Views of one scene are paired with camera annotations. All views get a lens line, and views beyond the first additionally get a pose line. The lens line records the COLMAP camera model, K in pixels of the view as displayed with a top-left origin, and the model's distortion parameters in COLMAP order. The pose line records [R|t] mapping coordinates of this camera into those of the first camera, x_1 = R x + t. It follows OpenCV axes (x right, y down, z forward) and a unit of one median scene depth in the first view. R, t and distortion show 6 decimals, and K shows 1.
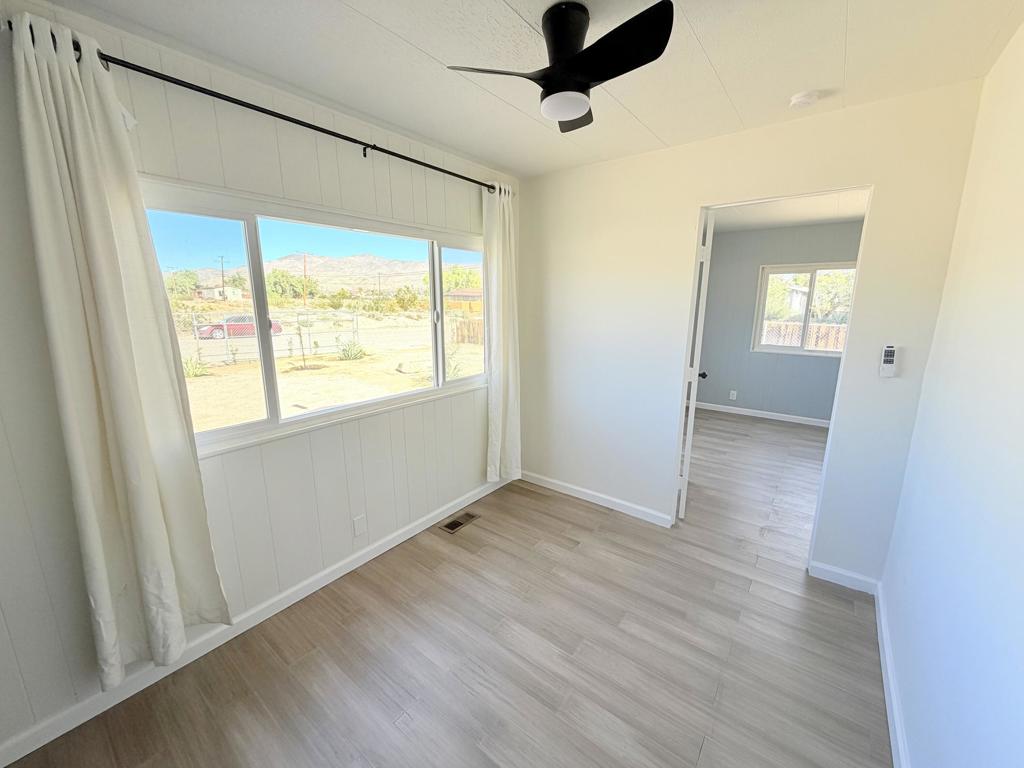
lens RADIAL K [[409.0, 0, 512.0], [0, 409.0, 384.0], [0, 0, 1]] dist [0.002390, -0.000126]
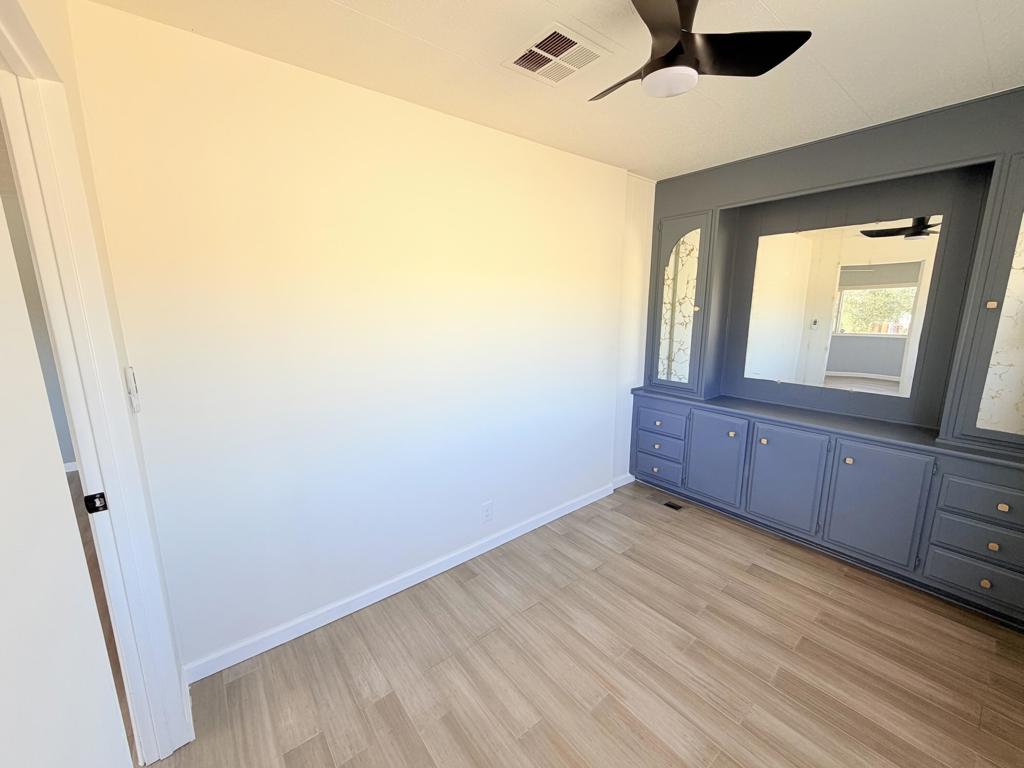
lens RADIAL K [[409.0, 0, 512.0], [0, 409.0, 384.0], [0, 0, 1]] dist [0.002390, -0.000126]
pose [[-0.972645, -0.039810, 0.228862, 0.175732], [0.051572, 0.923615, 0.379836, -0.312173], [-0.226502, 0.381248, -0.896296, 1.586906]]
